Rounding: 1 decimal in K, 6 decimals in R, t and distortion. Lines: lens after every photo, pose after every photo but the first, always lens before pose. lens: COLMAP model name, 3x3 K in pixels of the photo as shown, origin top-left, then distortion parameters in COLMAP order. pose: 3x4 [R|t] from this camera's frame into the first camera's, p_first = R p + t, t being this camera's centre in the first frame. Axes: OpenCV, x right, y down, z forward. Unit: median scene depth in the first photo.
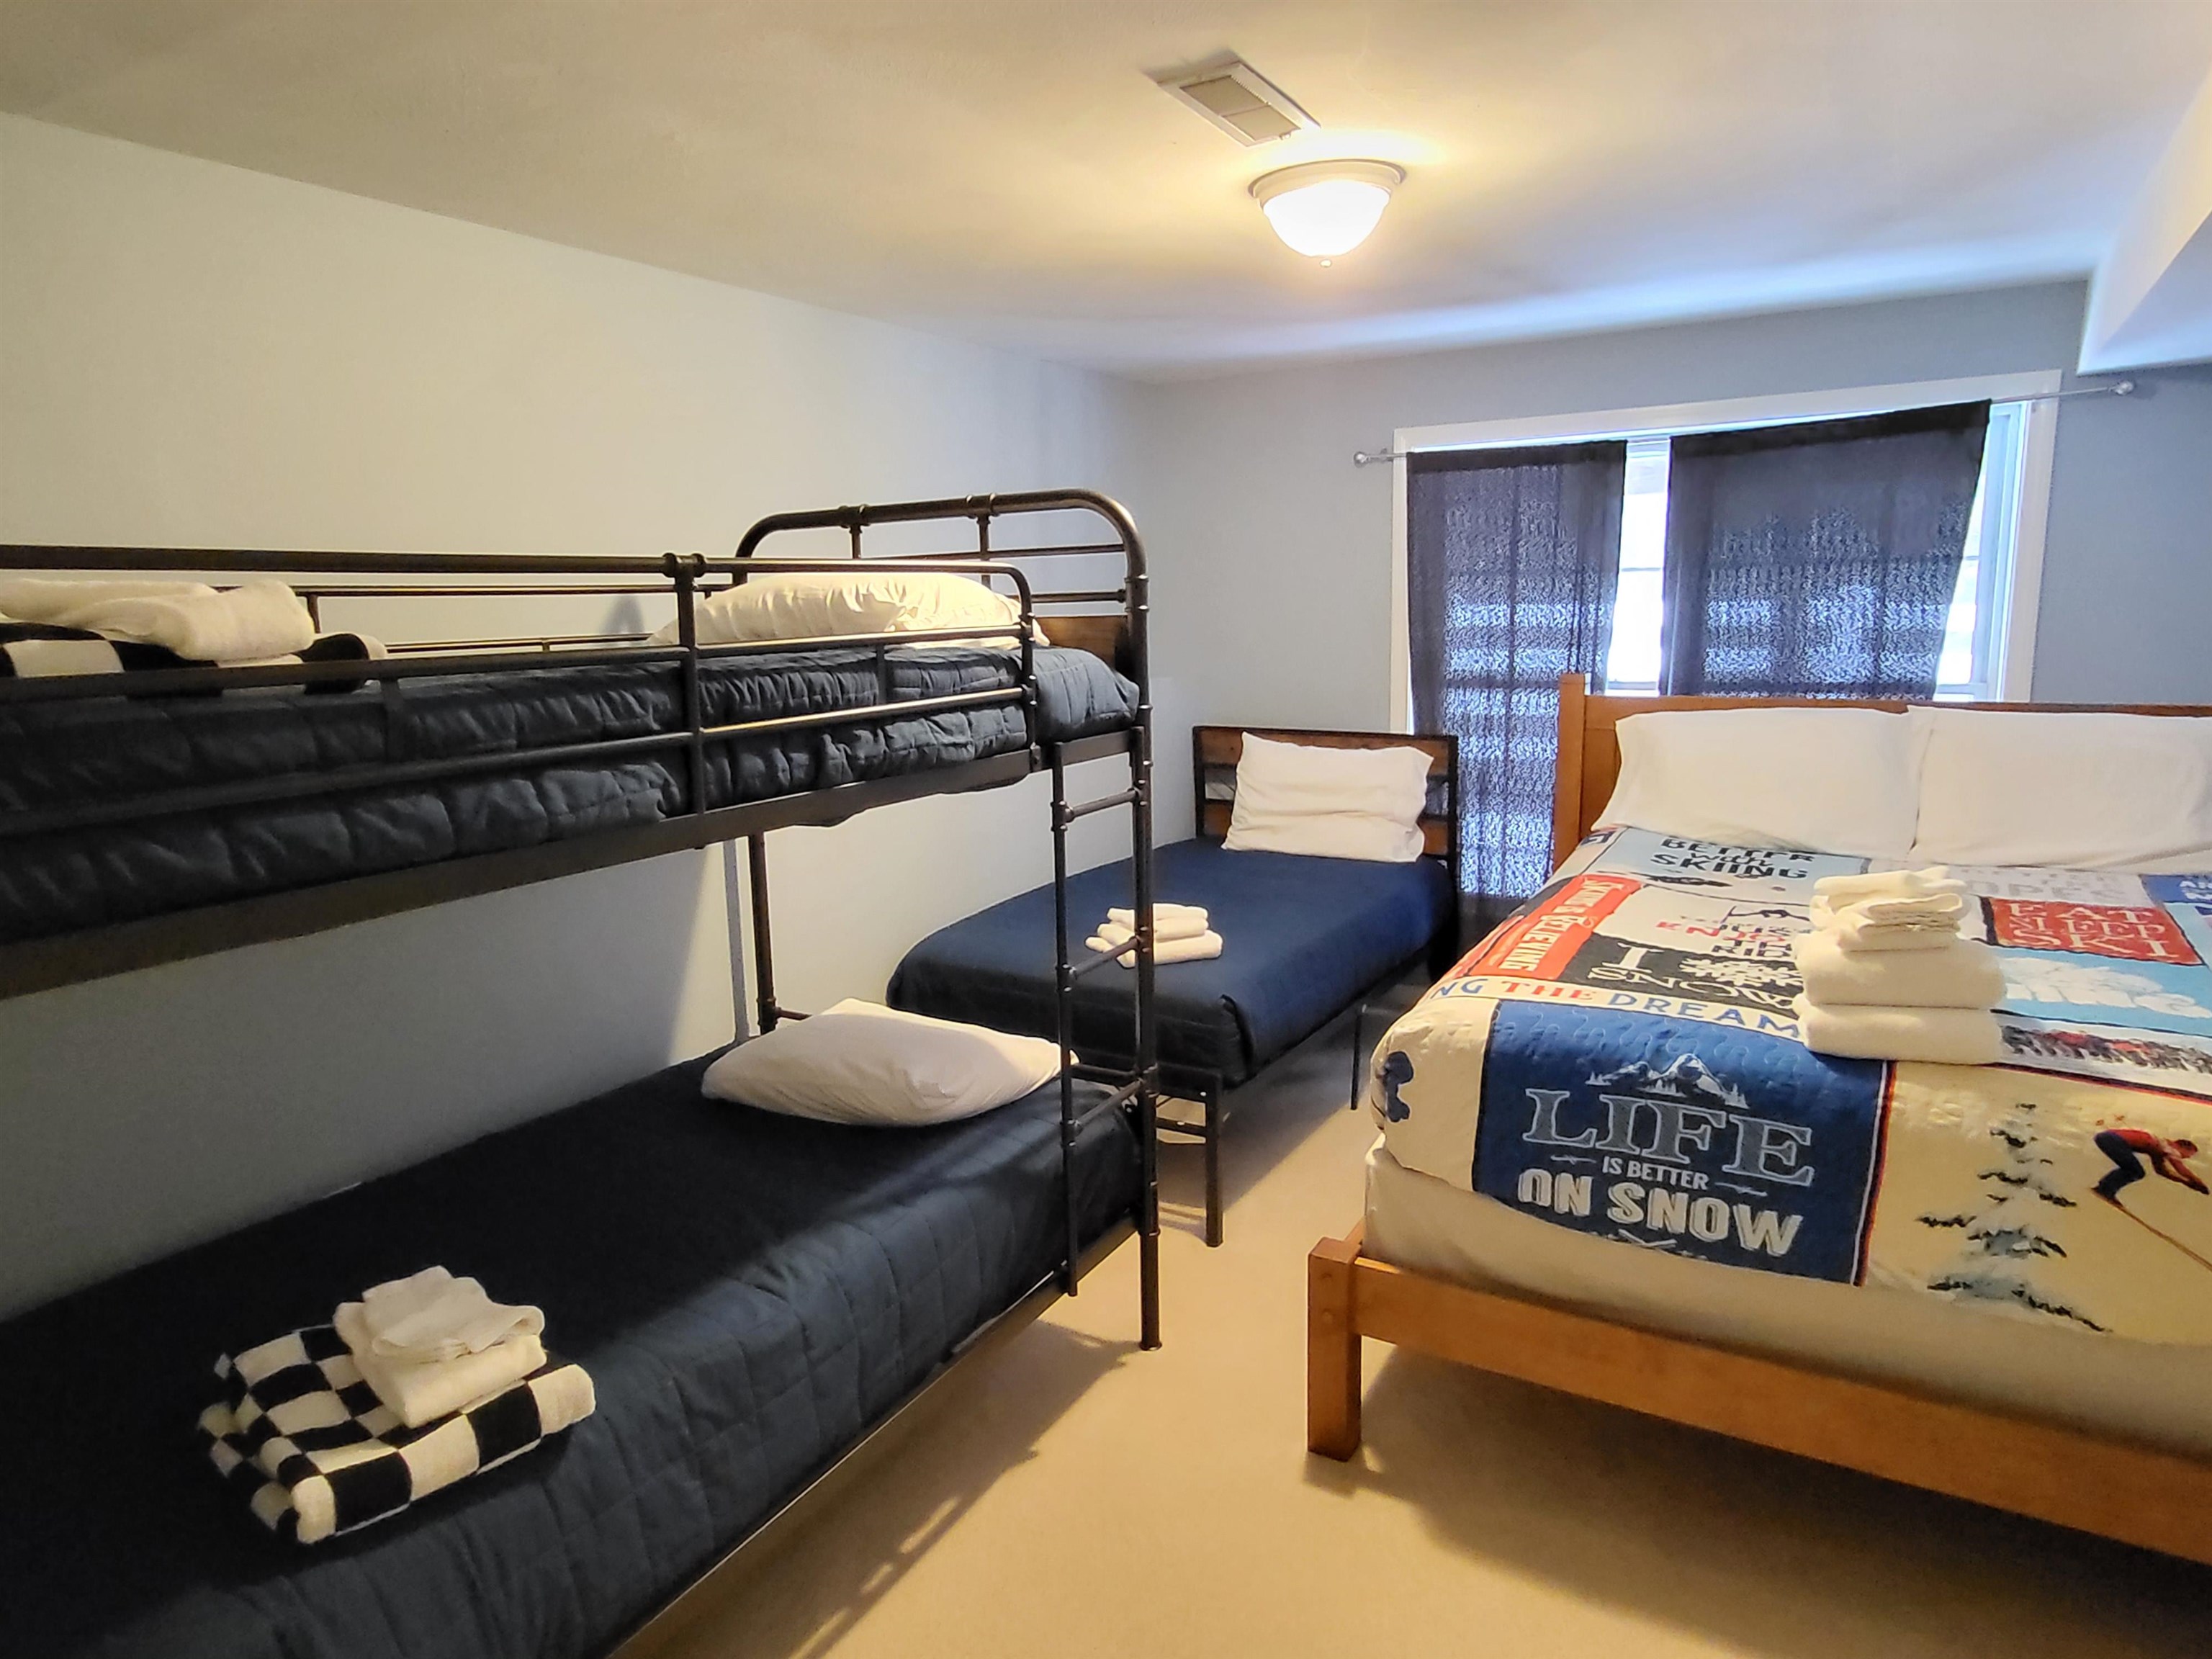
lens RADIAL K [[1356.9, 0, 1100.2], [0, 1356.9, 831.6], [0, 0, 1]] dist [-0.010082, 0.003520]
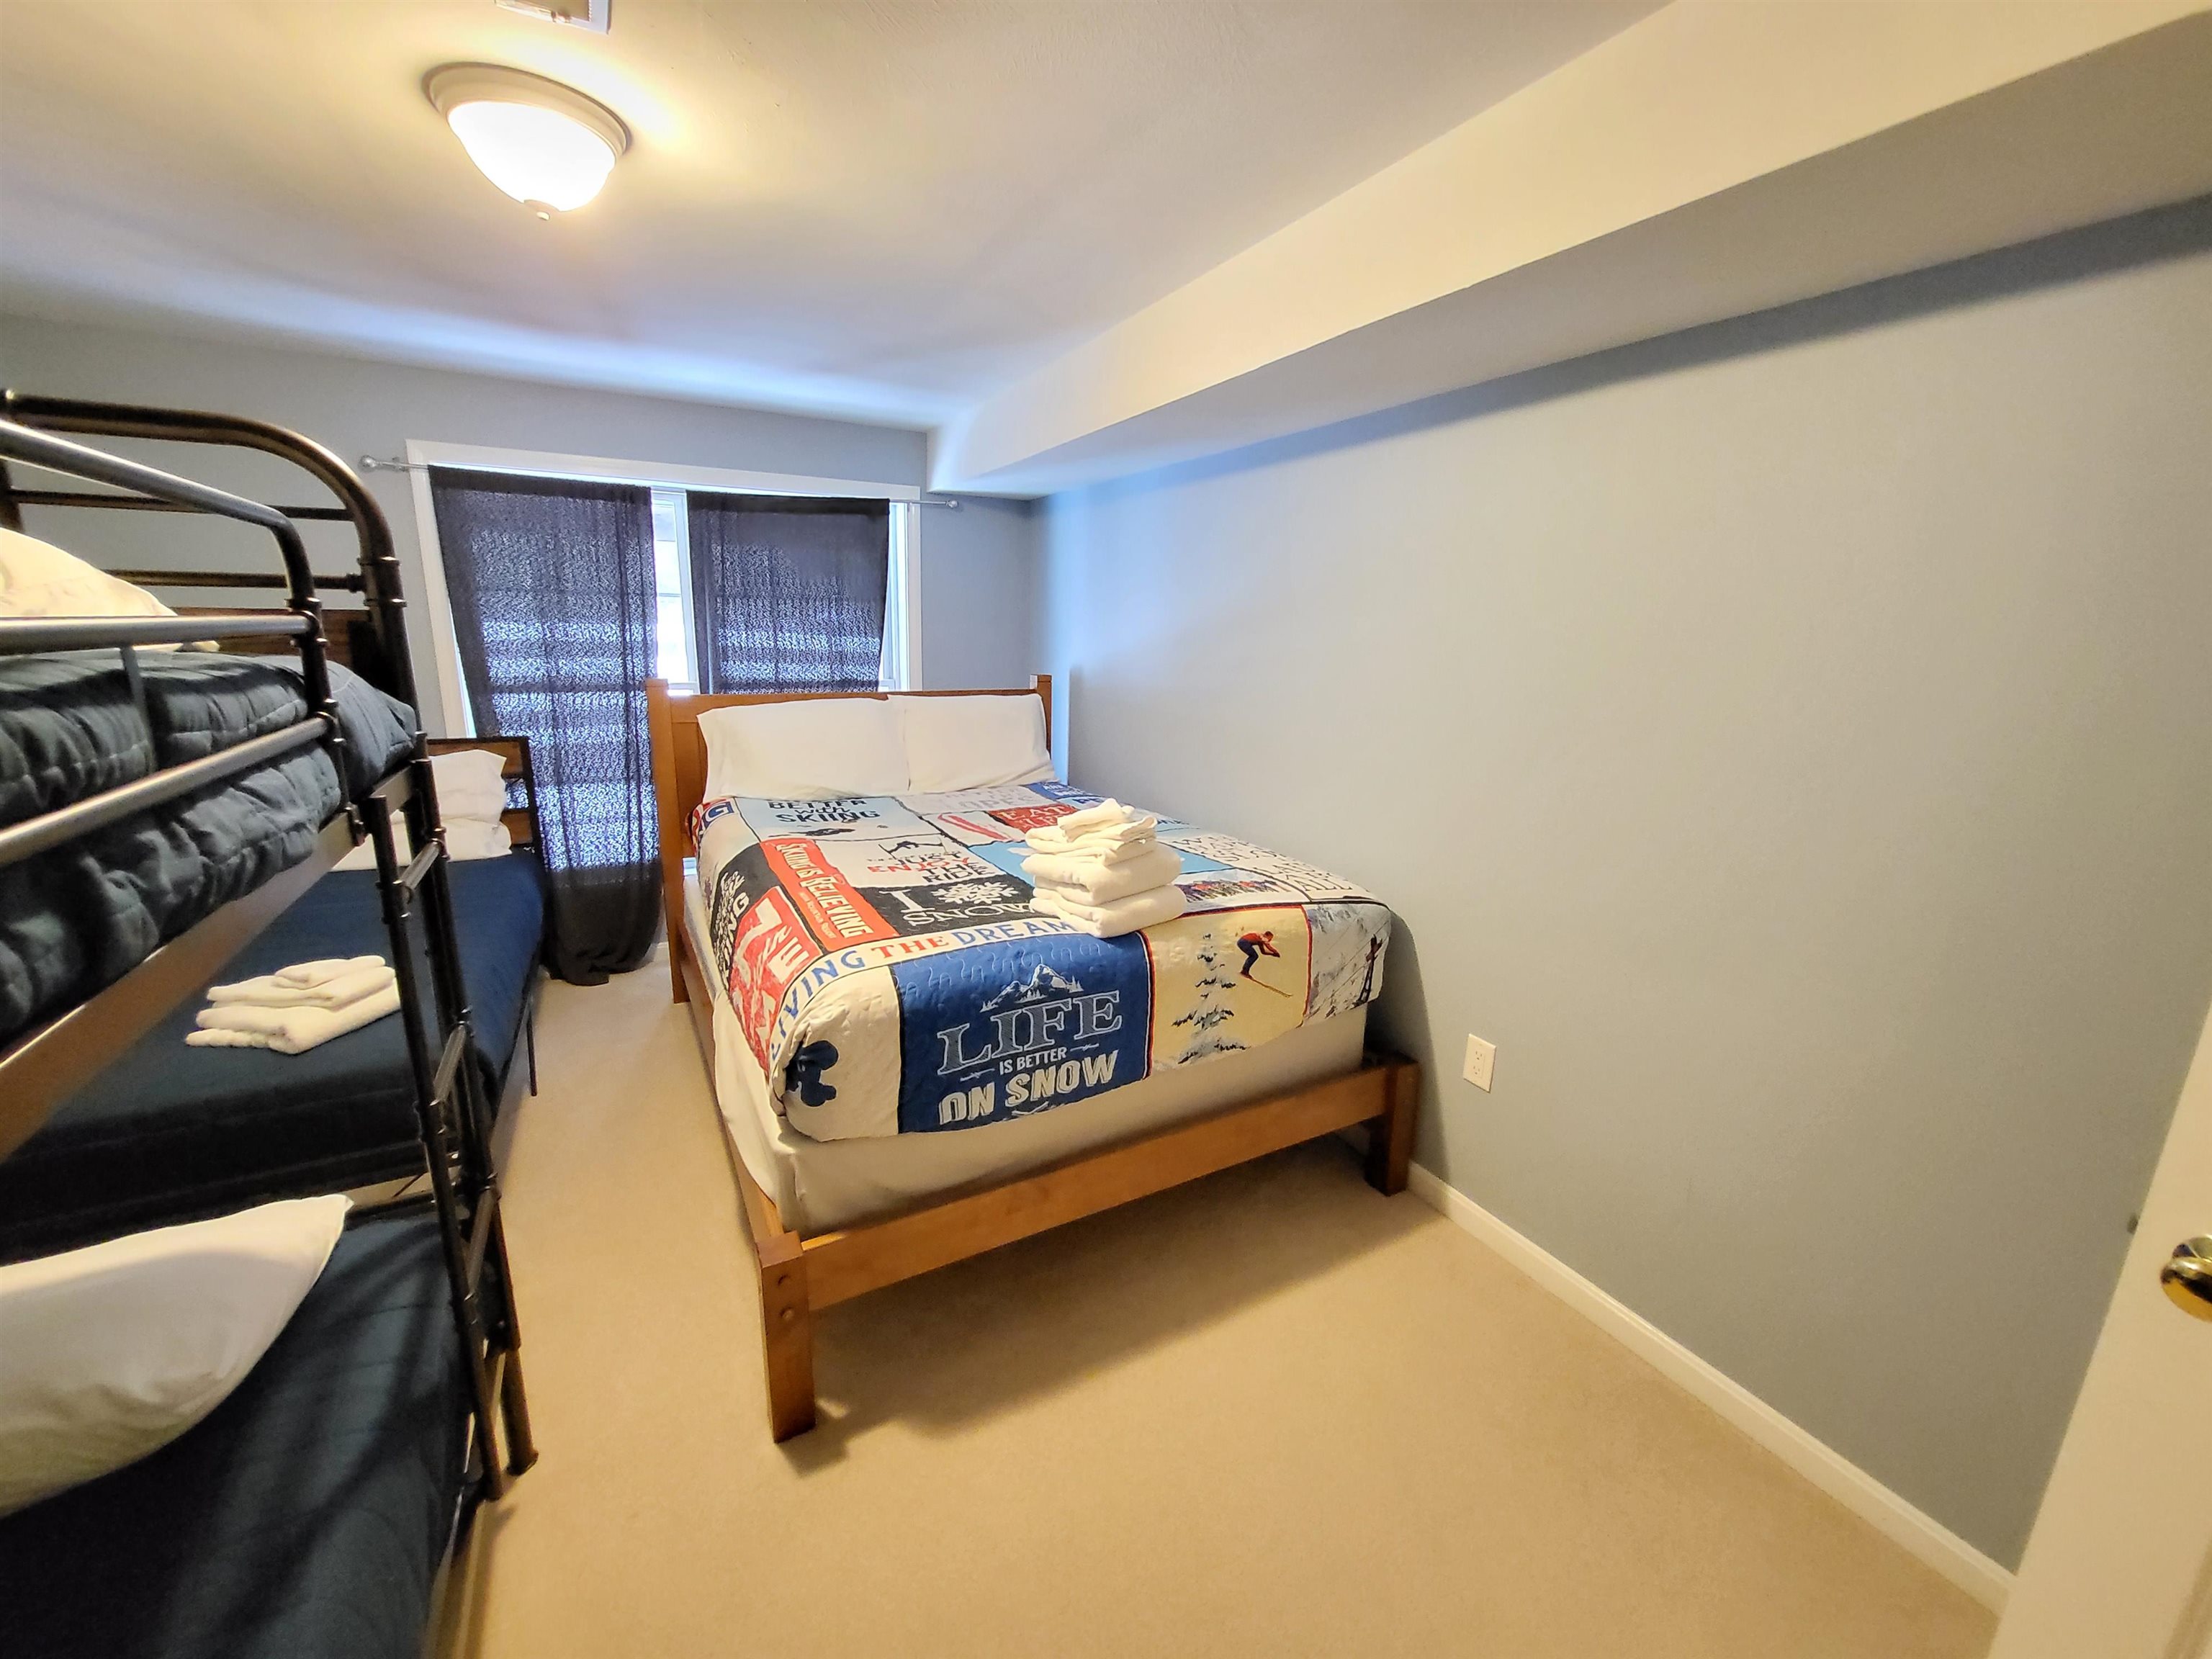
lens RADIAL K [[858.3, 0, 1098.8], [0, 858.3, 824.0], [0, 0, 1]] dist [-0.000797, -0.000288]
pose [[0.515902, -0.160893, 0.841403, -0.210649], [0.113398, 0.986387, 0.119087, -0.062497], [-0.849109, 0.033976, 0.527124, 0.473861]]
